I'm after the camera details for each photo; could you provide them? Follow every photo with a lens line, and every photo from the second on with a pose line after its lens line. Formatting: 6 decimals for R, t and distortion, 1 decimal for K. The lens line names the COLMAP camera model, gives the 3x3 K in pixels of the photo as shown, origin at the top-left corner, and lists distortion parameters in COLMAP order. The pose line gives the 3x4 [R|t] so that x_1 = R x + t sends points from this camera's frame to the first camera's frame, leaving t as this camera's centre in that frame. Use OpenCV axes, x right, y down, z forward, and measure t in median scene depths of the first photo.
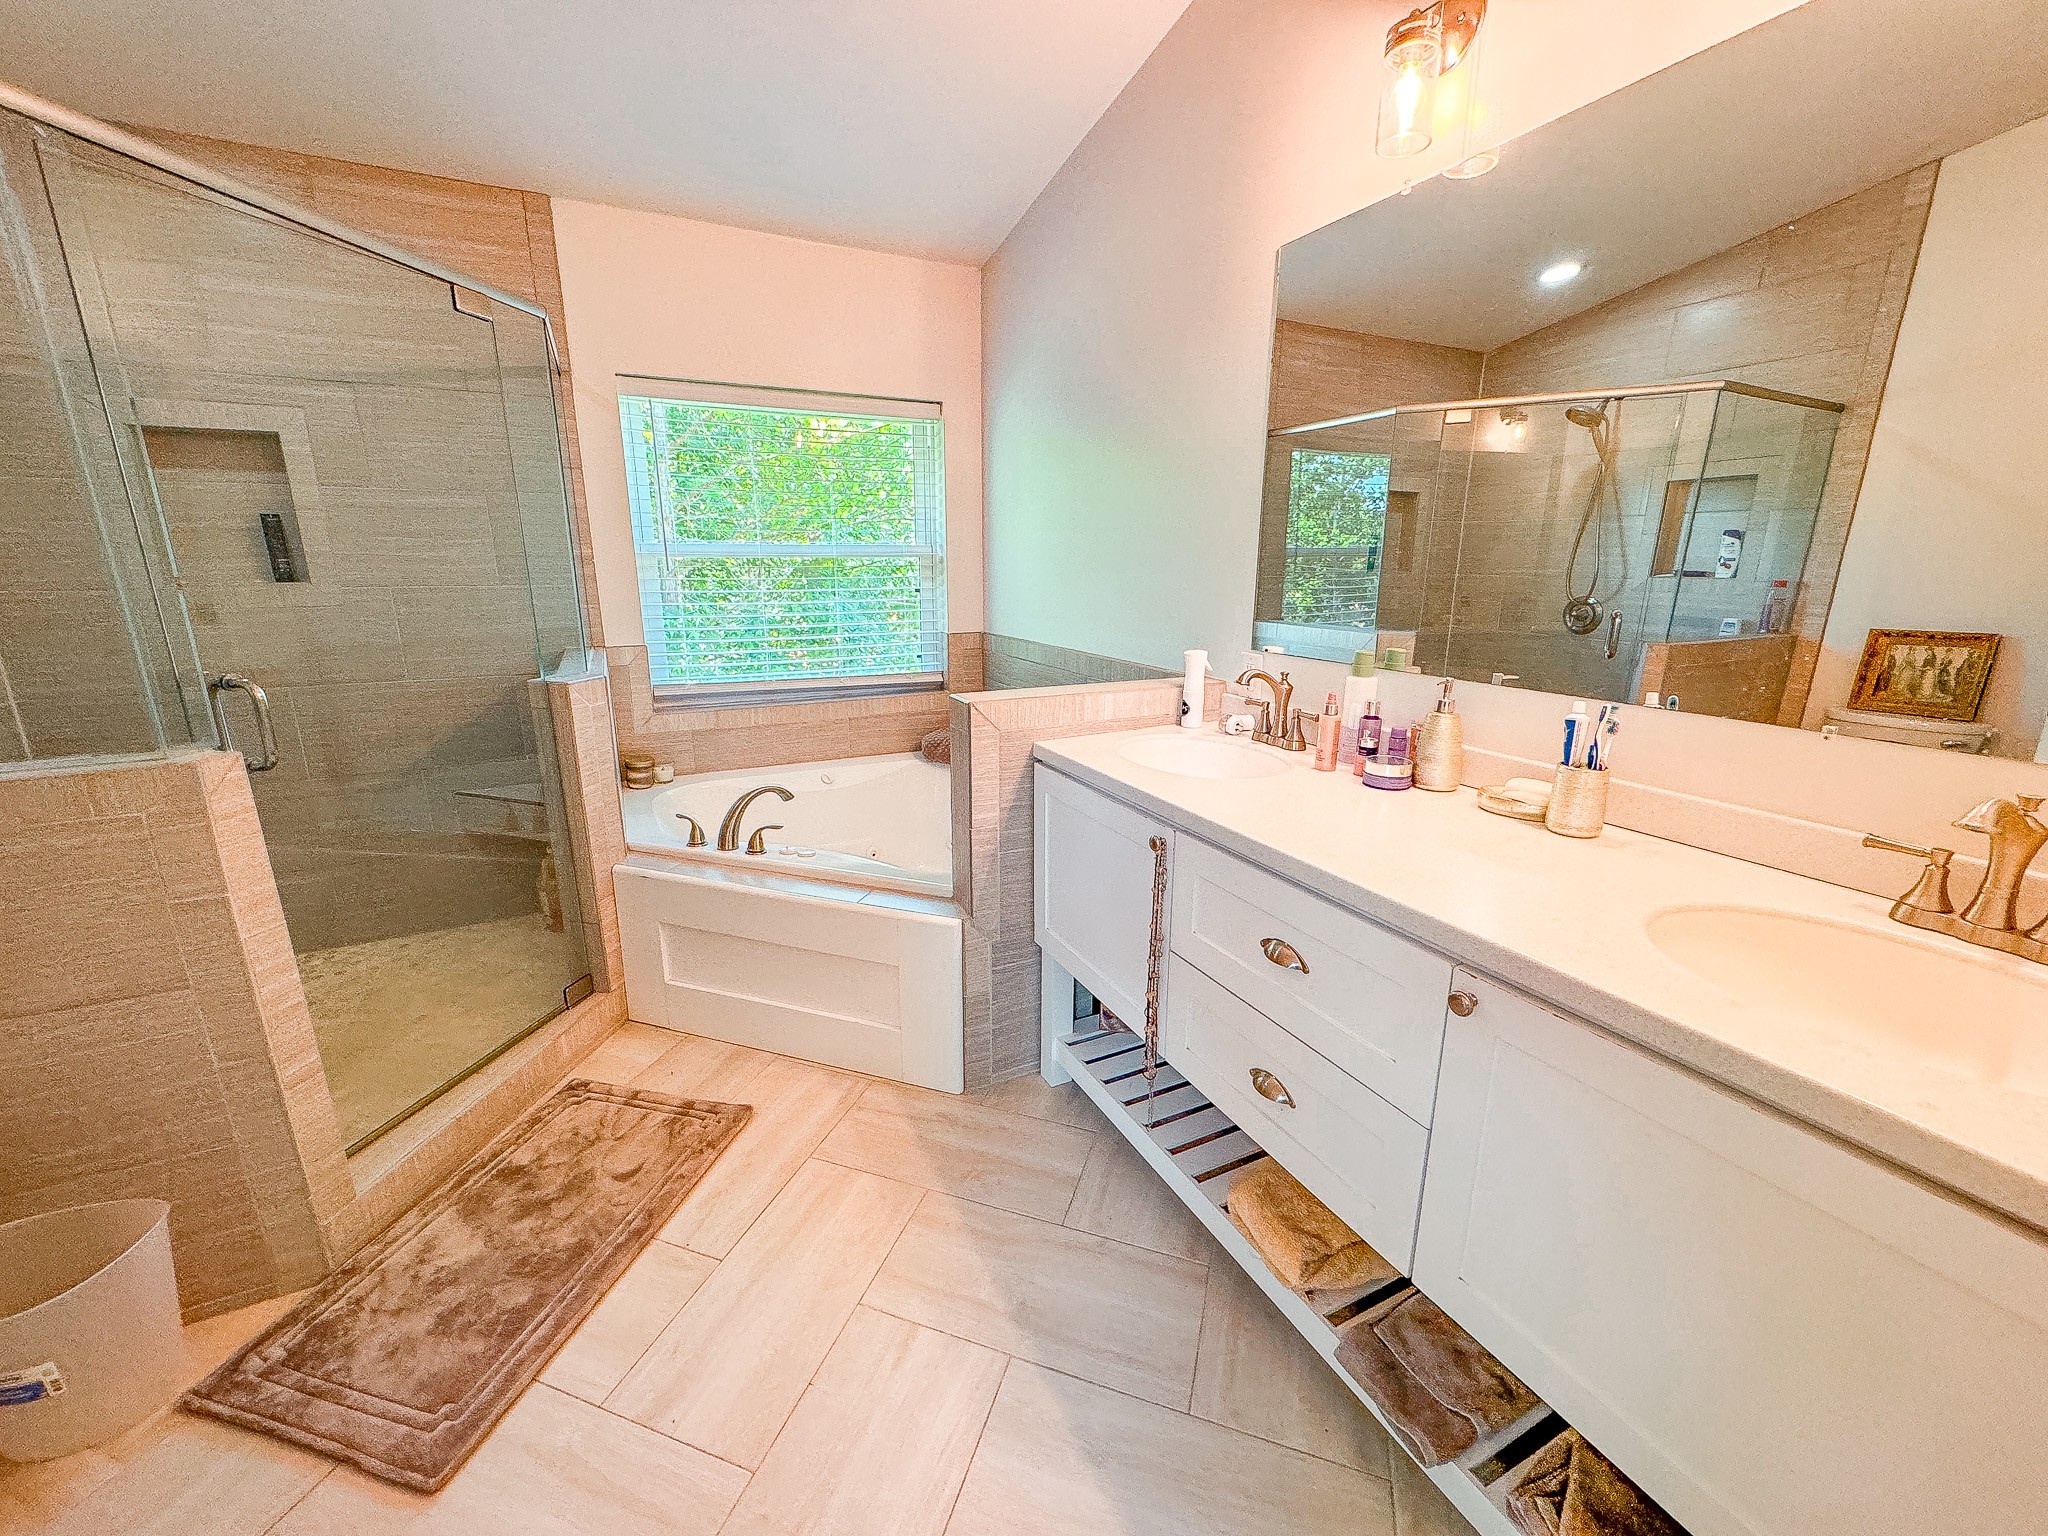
lens RADIAL K [[817.1, 0, 1020.6], [0, 817.1, 769.6], [0, 0, 1]] dist [-0.001411, 0.000704]
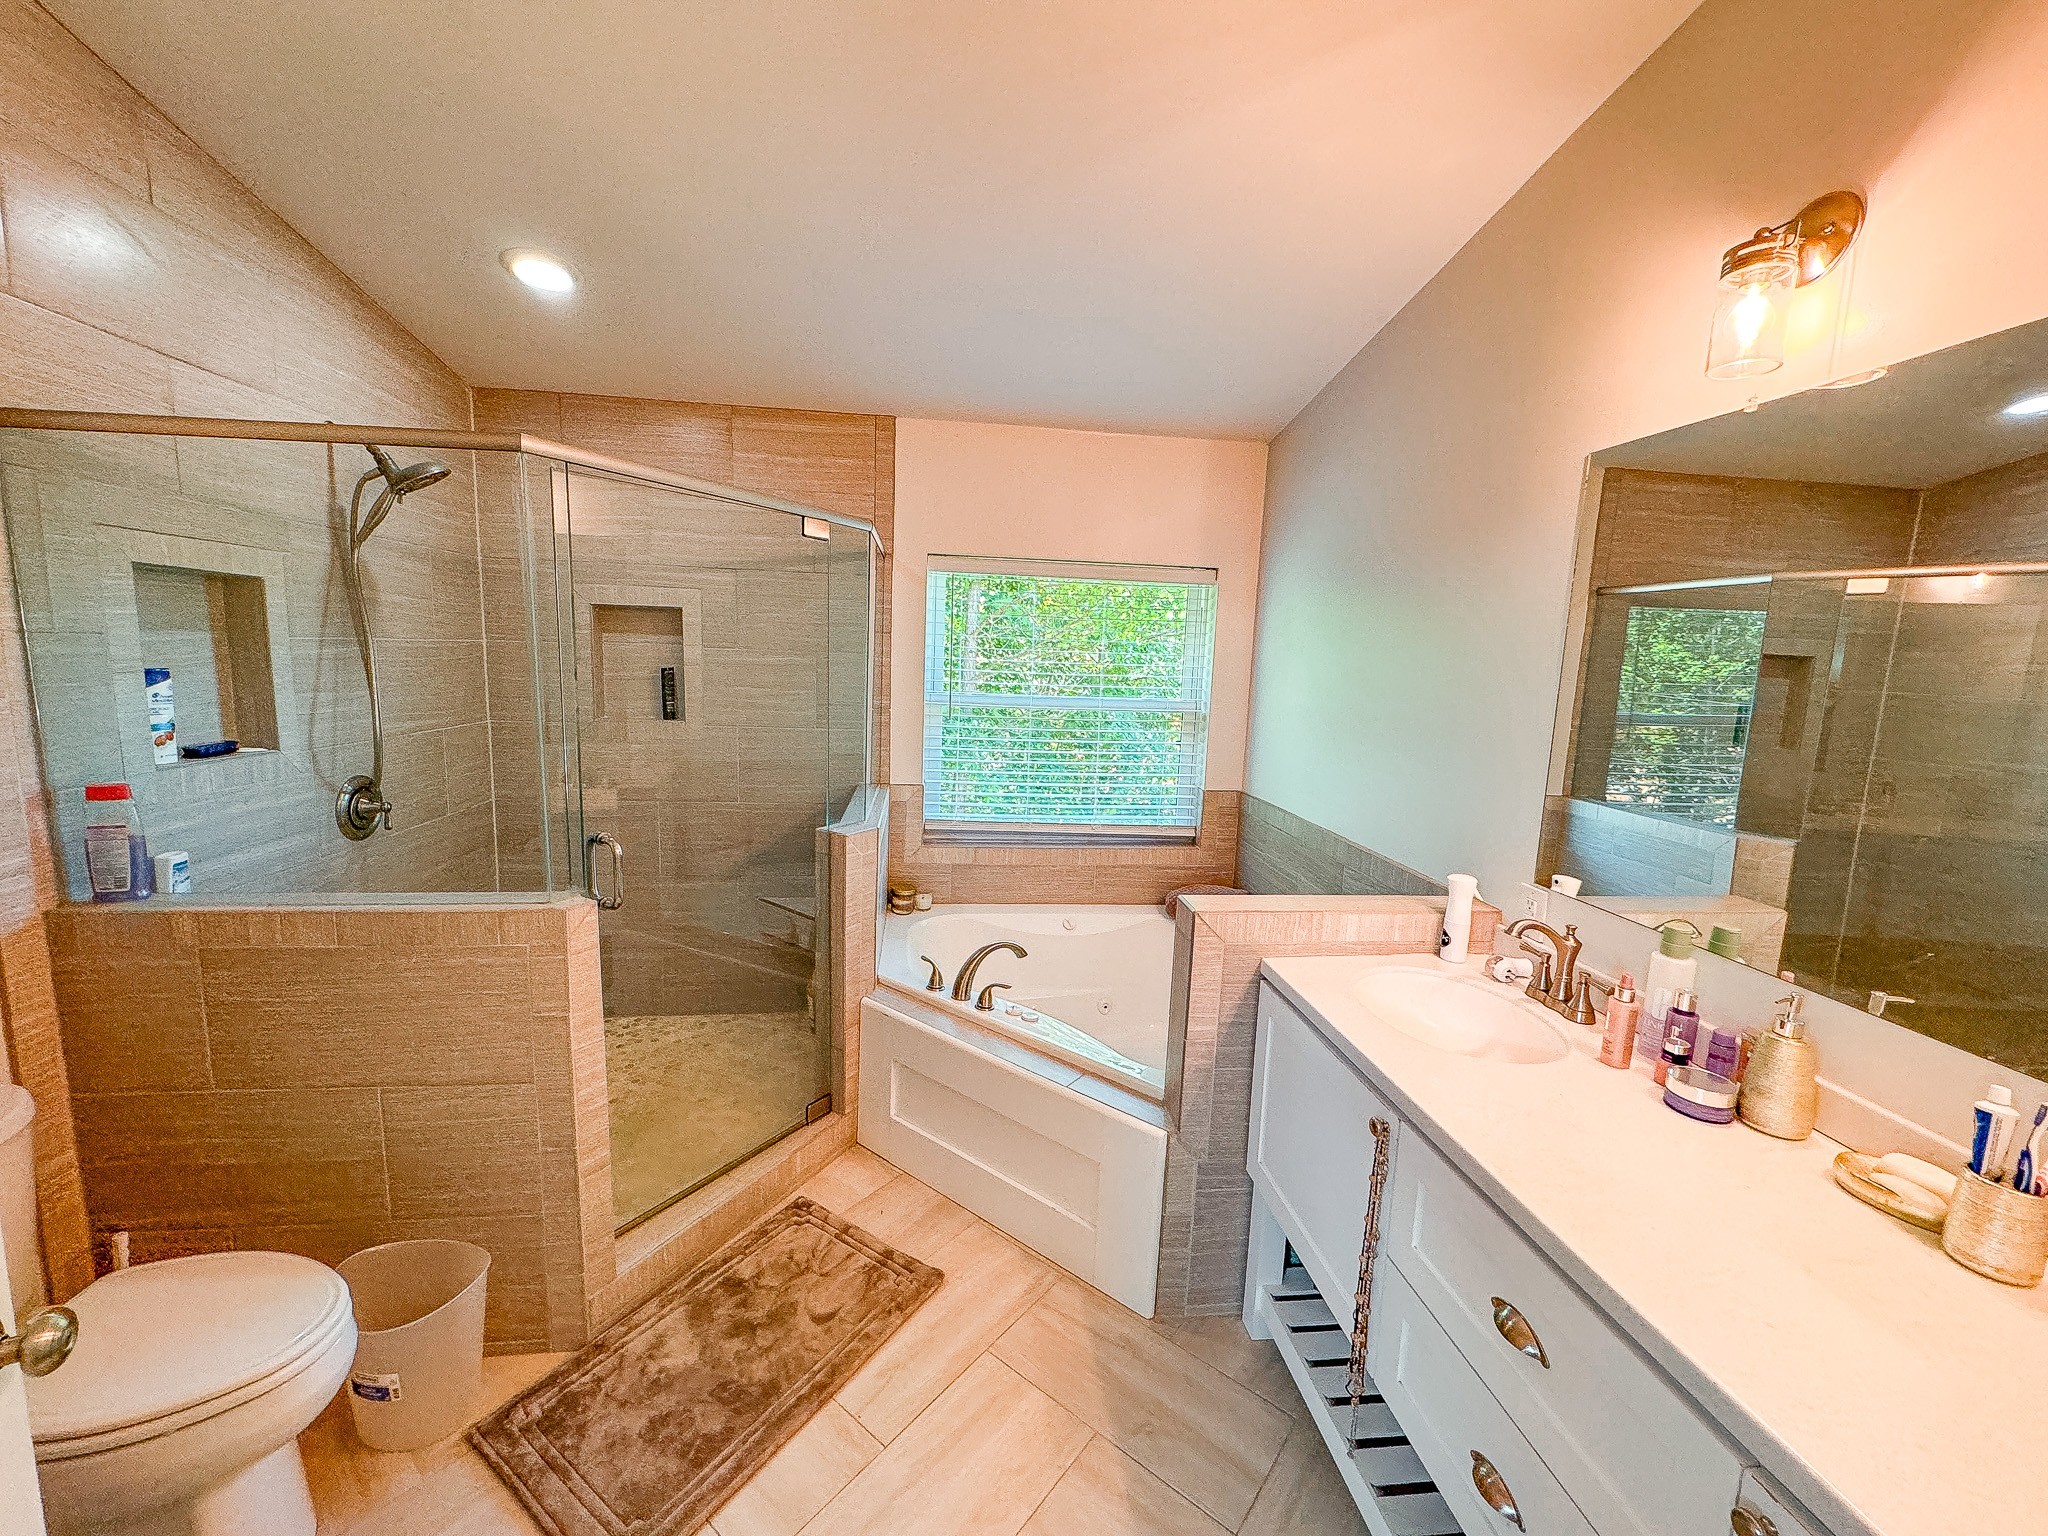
lens RADIAL K [[817.1, 0, 1021.0], [0, 817.1, 767.7], [0, 0, 1]] dist [-0.001411, 0.000704]
pose [[0.940317, 0.079769, -0.330819, 0.050398], [-0.117839, 0.988320, -0.096635, -0.129362], [0.319247, 0.129851, 0.938733, -0.006831]]
